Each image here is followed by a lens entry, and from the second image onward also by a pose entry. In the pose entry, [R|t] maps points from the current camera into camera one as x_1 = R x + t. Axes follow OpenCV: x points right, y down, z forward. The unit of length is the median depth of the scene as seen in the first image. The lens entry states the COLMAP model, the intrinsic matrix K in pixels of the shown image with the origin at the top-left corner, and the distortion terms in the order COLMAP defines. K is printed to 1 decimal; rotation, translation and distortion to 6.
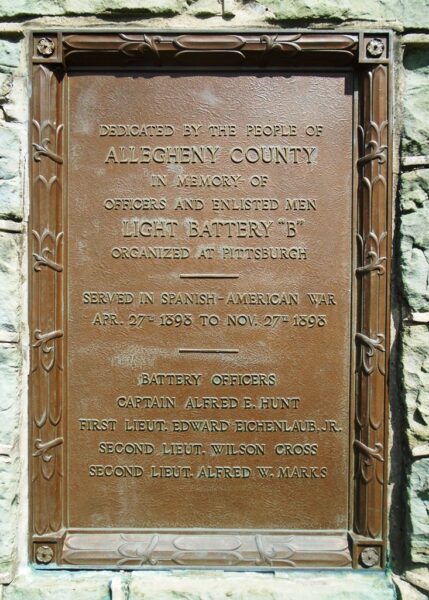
lens RADIAL K [[520.5, 0, 204.7], [0, 520.5, 317.0], [0, 0, 1]] dist [-0.017781, -0.001873]
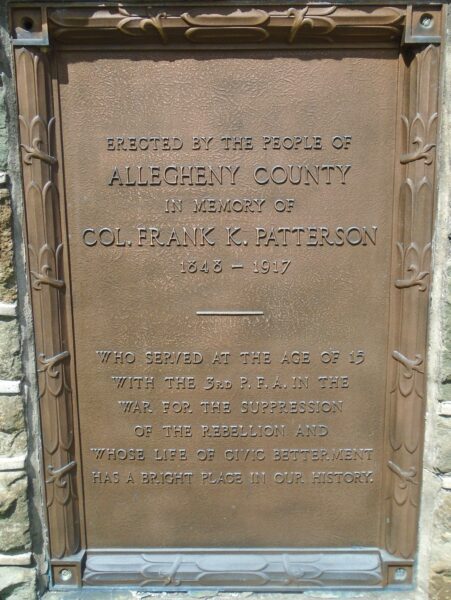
lens RADIAL K [[589.7, 0, 238.3], [0, 589.7, 301.7], [0, 0, 1]] dist [-0.017226, 0.000000]
pose [[0.999622, -0.019711, 0.019146, 0.001642], [0.016380, 0.986855, 0.160776, -0.230914], [-0.022064, -0.160402, 0.986805, -0.002538]]
